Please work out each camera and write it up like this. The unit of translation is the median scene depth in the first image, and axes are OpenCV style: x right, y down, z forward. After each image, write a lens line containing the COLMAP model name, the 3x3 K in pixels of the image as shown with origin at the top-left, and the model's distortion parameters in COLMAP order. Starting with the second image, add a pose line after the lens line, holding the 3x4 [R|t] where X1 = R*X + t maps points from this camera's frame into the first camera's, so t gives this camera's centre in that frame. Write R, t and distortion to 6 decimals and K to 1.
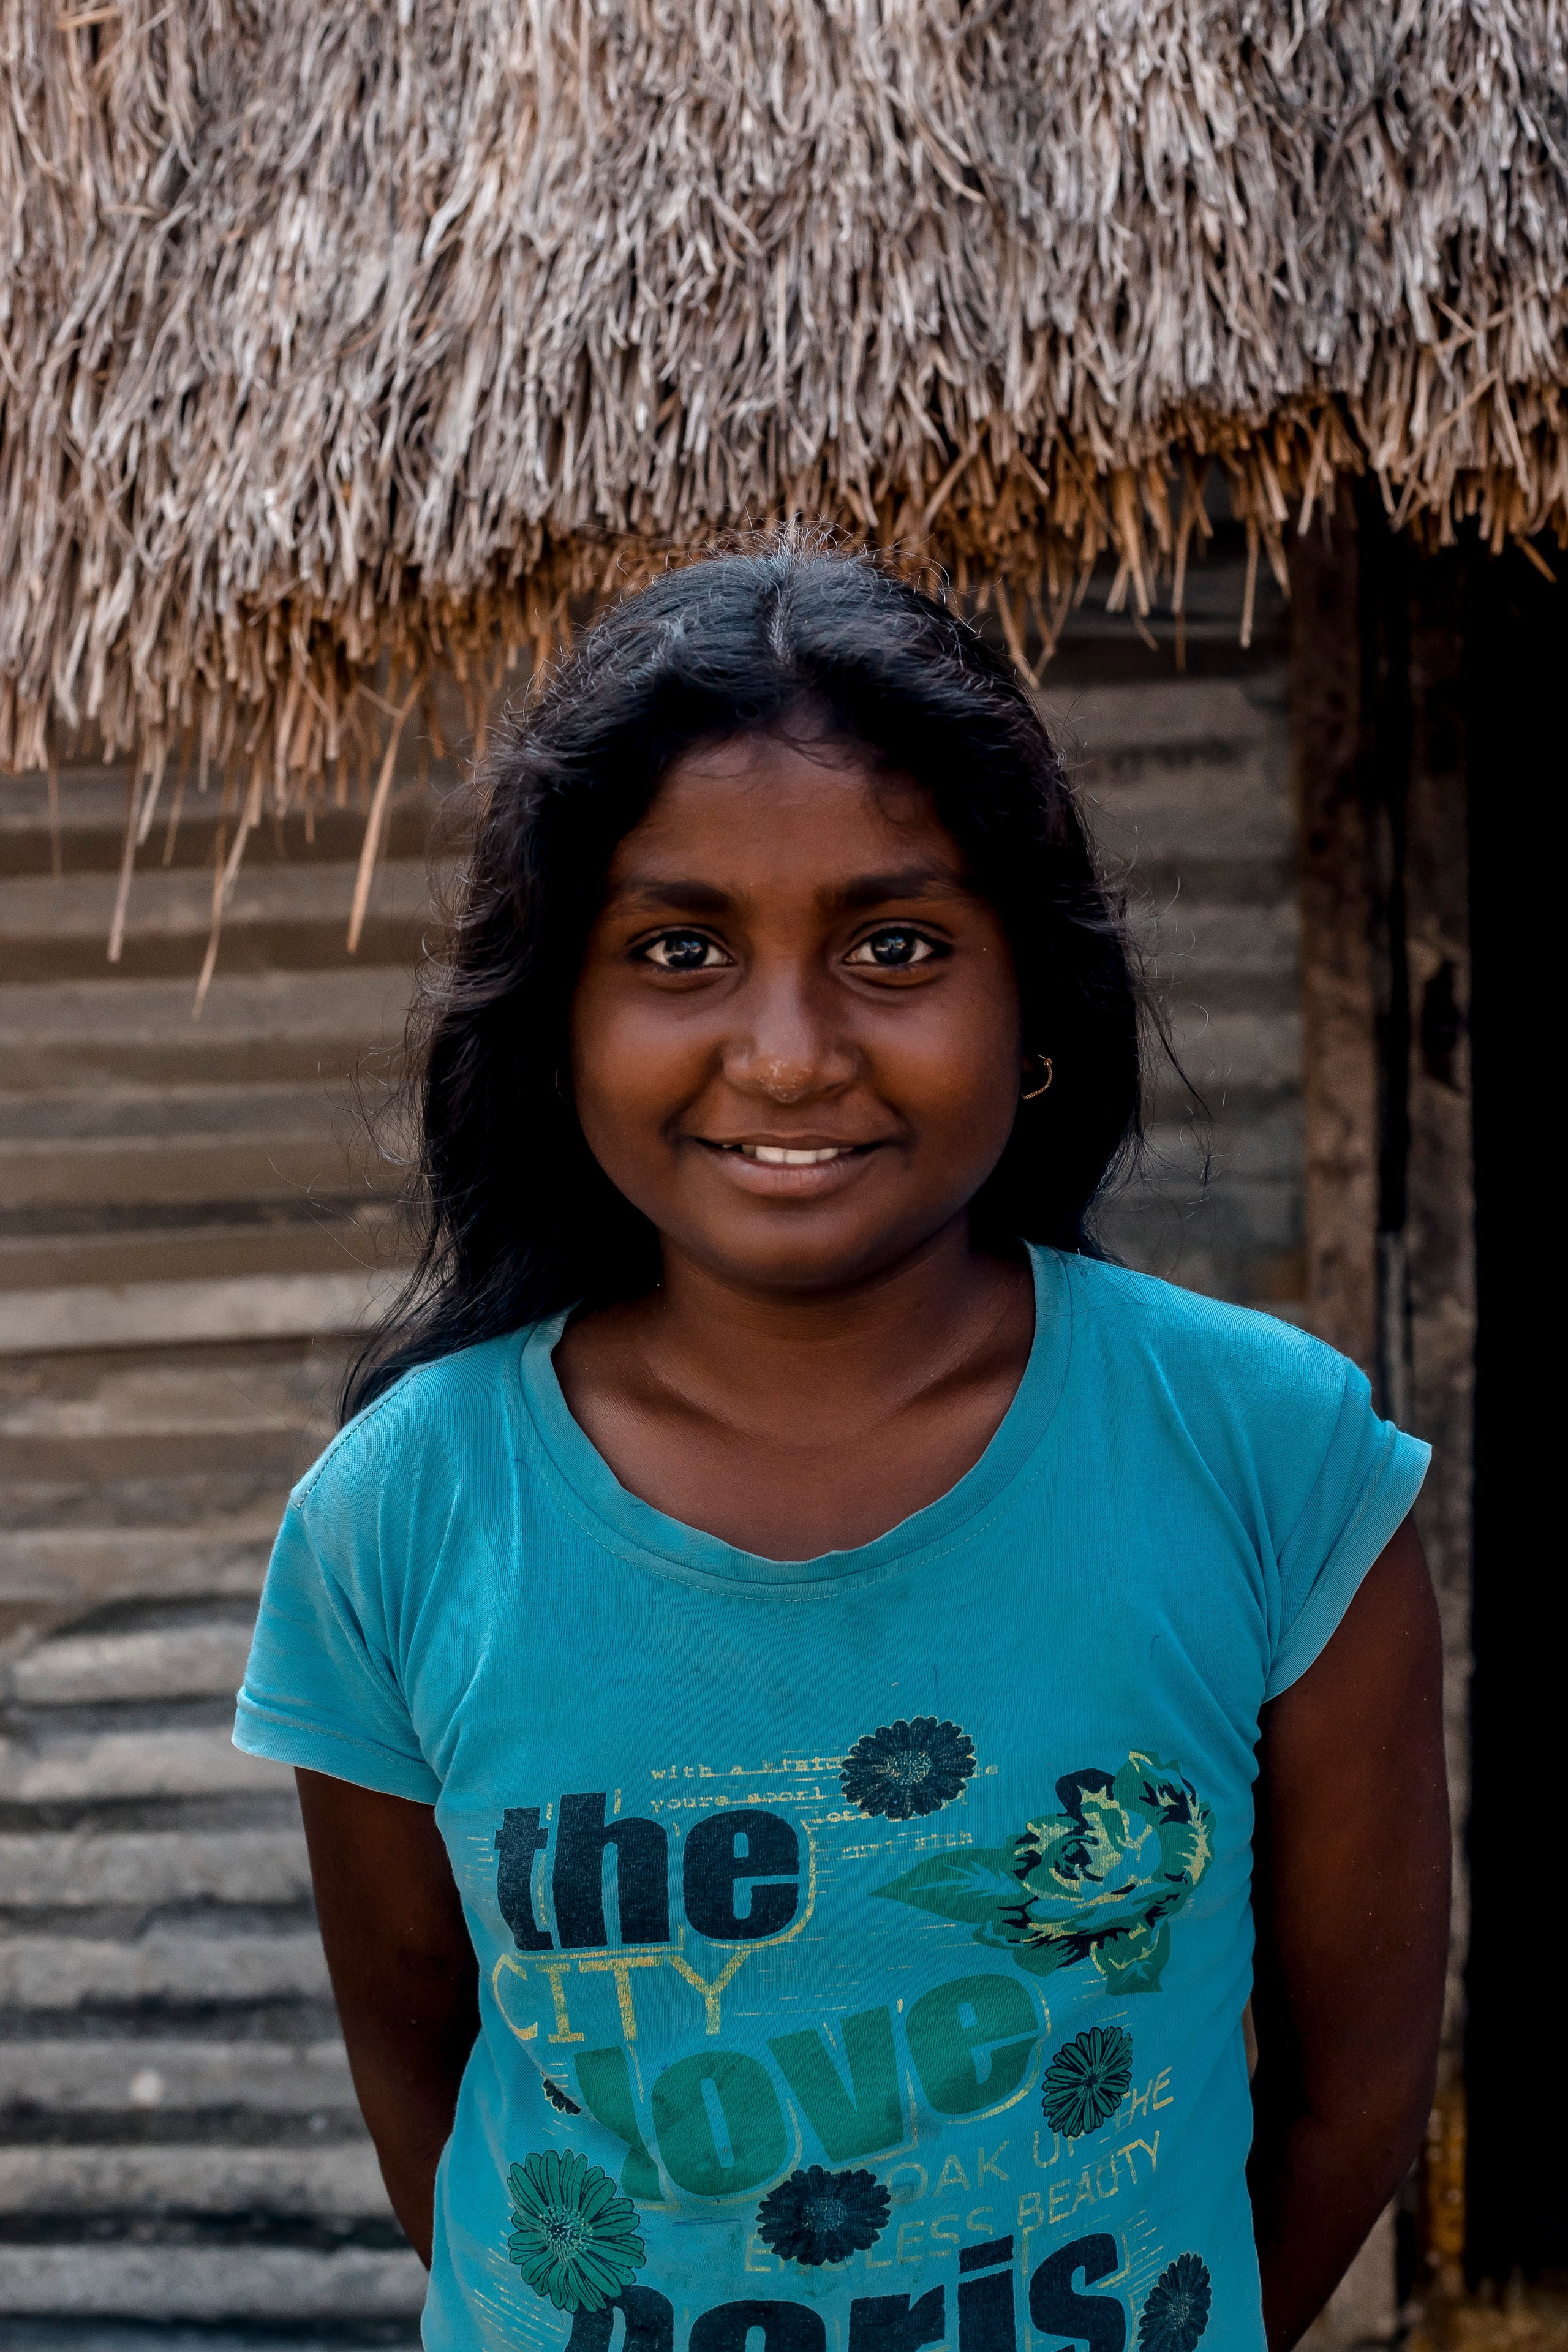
lens RADIAL K [[3485.4, 0, 790.3], [0, 3485.4, 1169.4], [0, 0, 1]] dist [-0.088408, -0.128075]
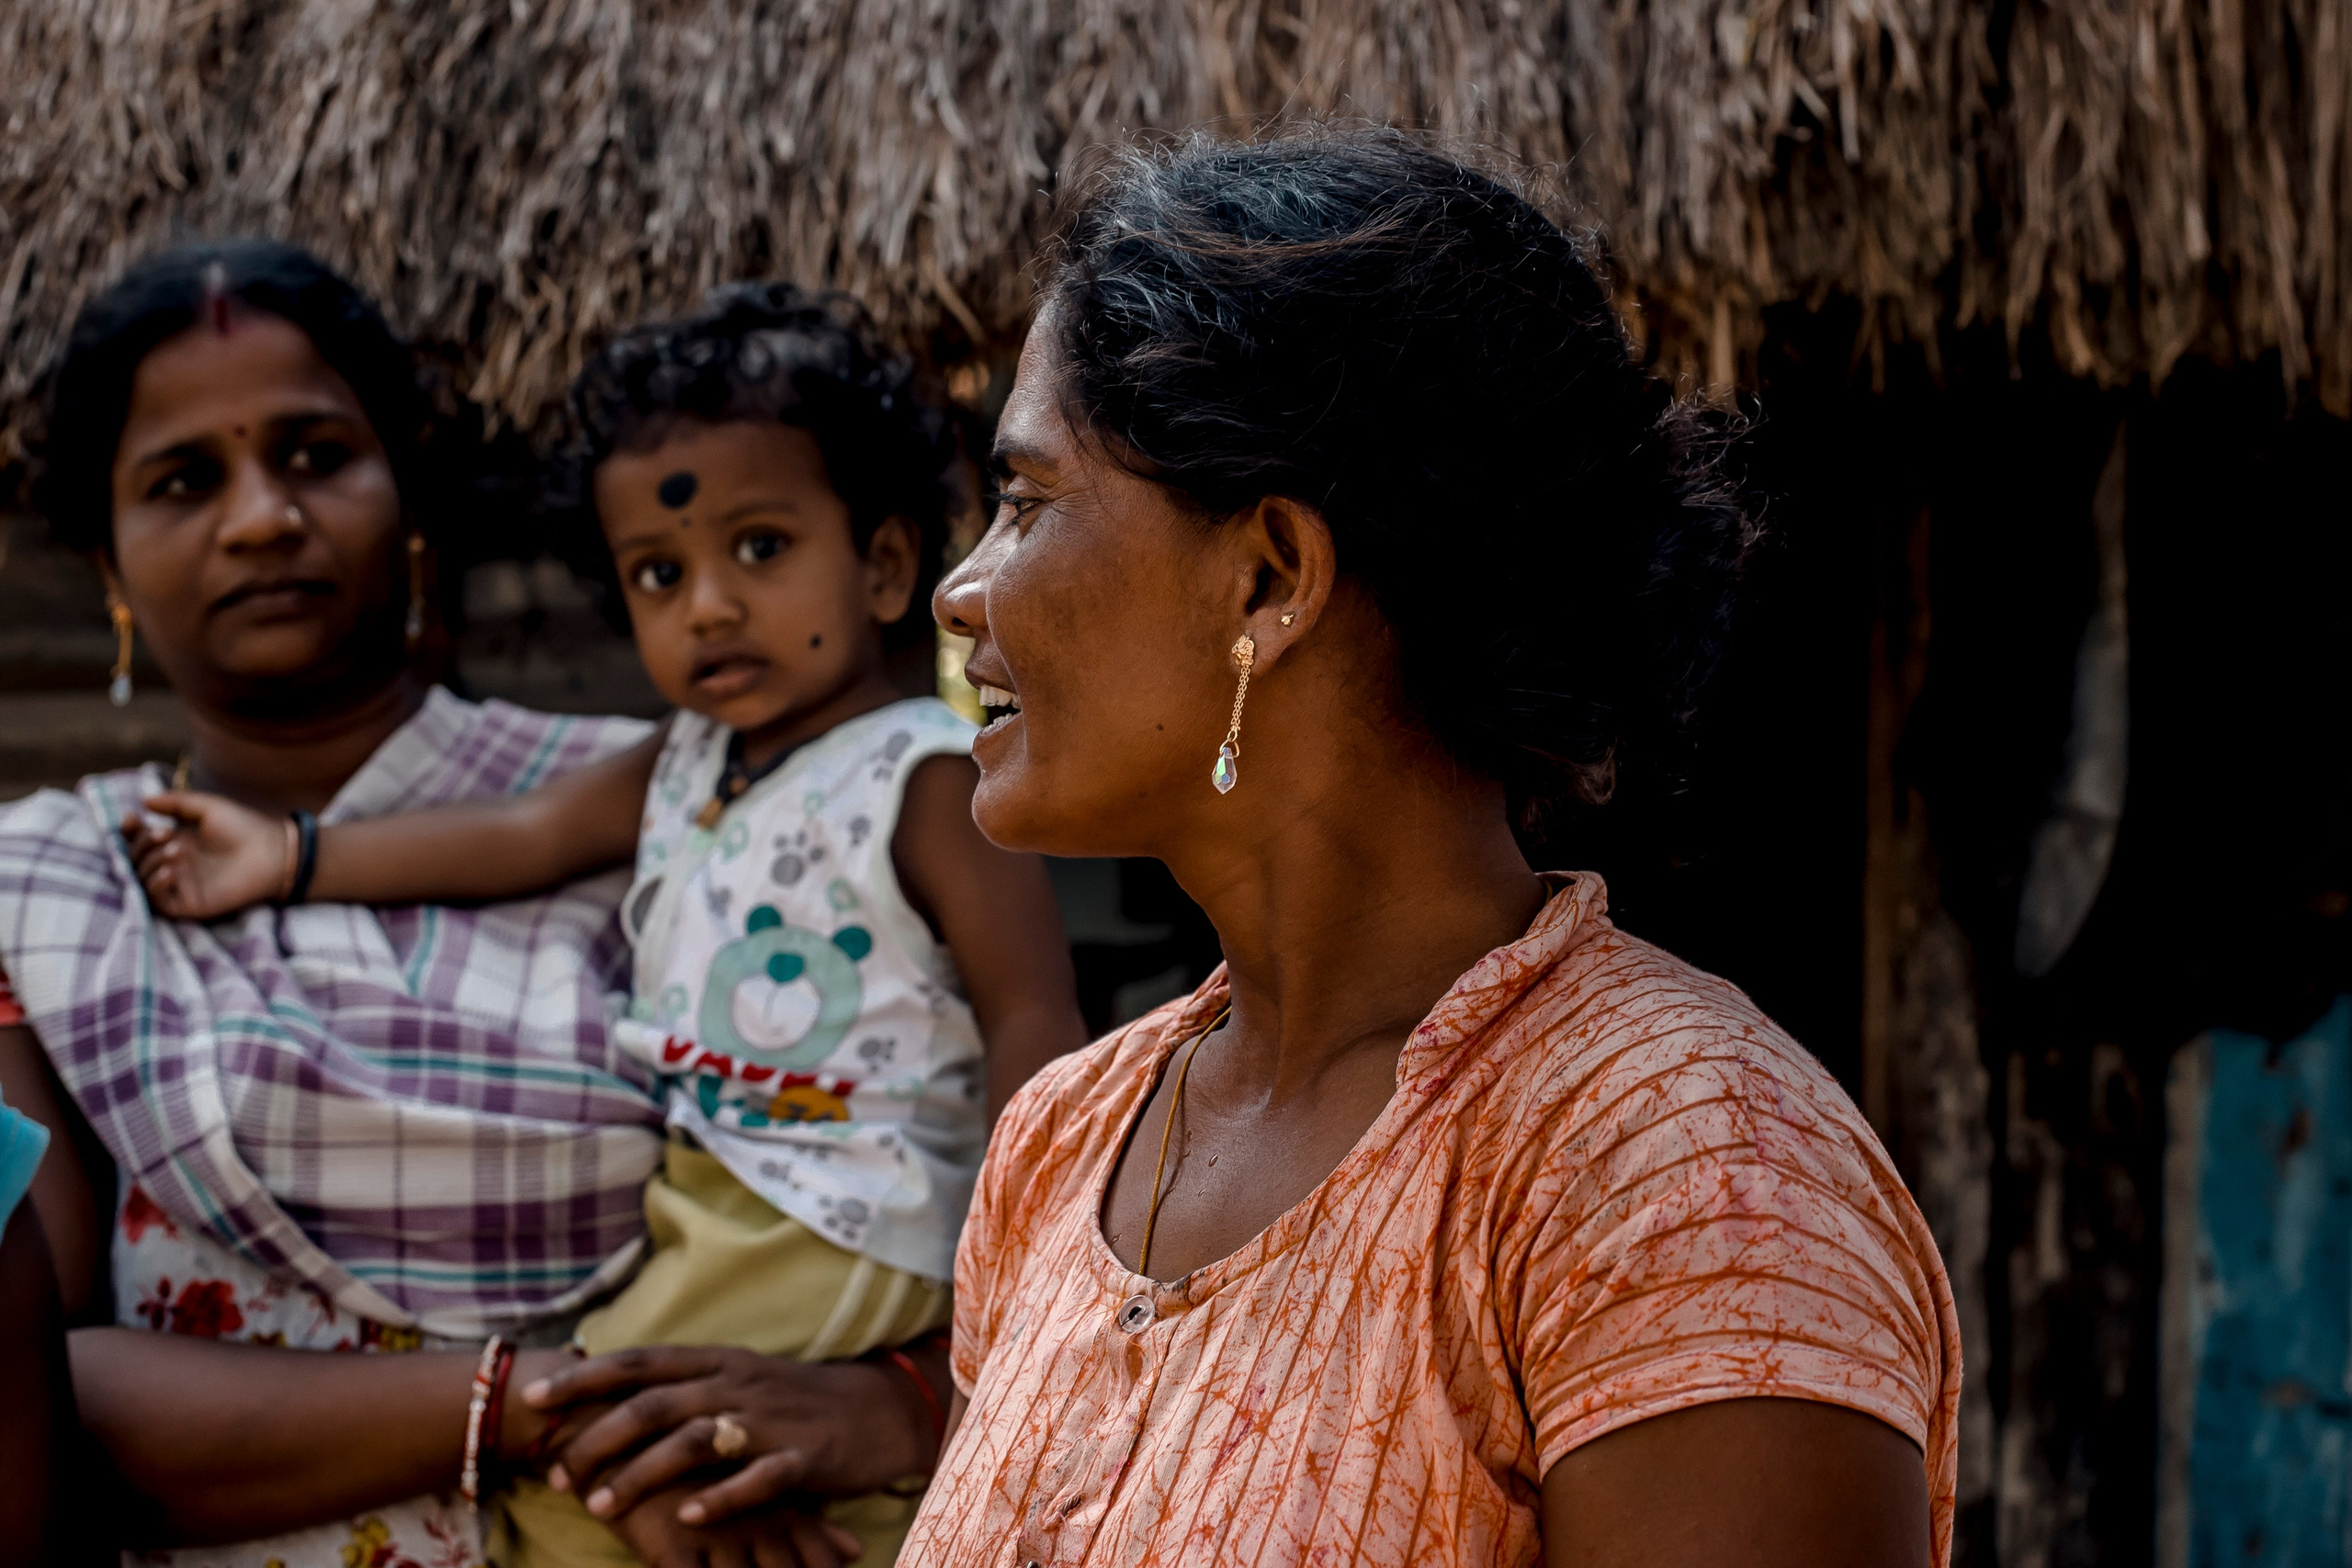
lens RADIAL K [[3555.6, 0, 1170.9], [0, 3555.6, 791.6], [0, 0, 1]] dist [-0.096319, -0.085891]
pose [[0.999355, 0.021777, -0.028565, 0.444007], [-0.023539, 0.997745, -0.062854, 0.013195], [0.027132, 0.063486, 0.997614, -0.252994]]
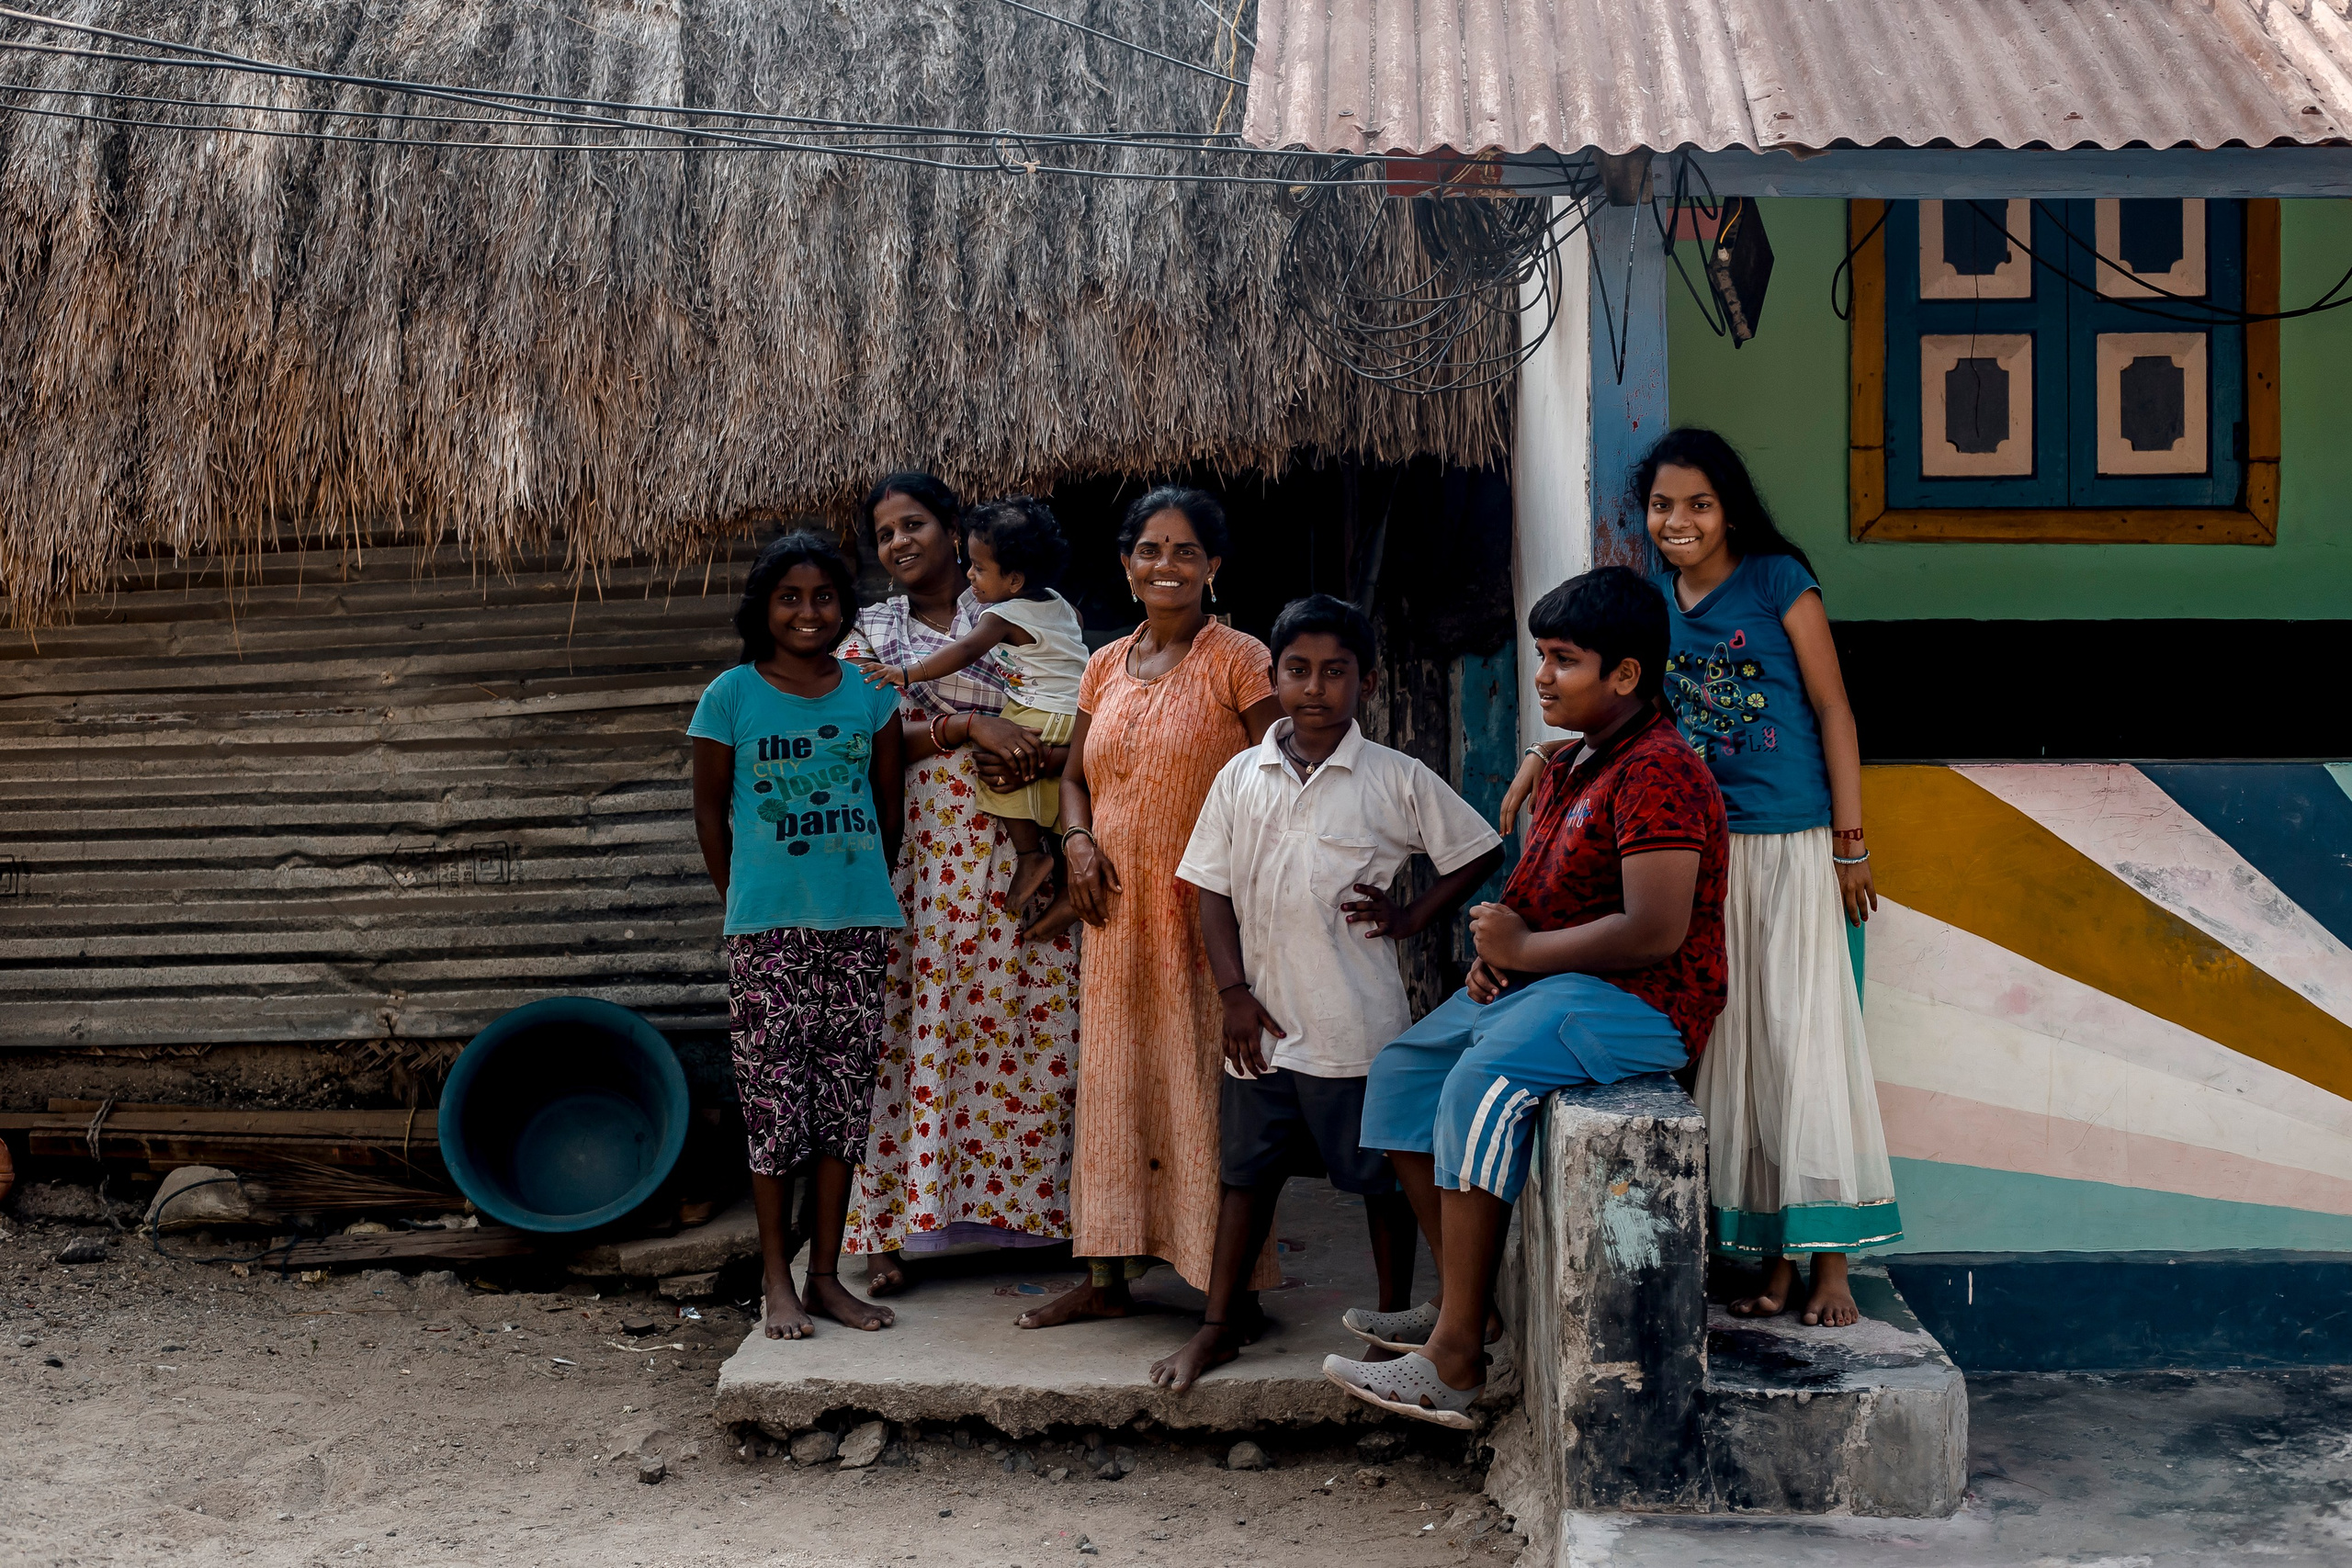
lens RADIAL K [[3555.6, 0, 1170.9], [0, 3555.6, 791.6], [0, 0, 1]] dist [-0.096319, -0.085891]
pose [[0.998754, -0.010646, 0.048745, 0.243236], [0.009355, 0.999601, 0.026642, 0.065780], [-0.049010, -0.026152, 0.998456, -3.516344]]
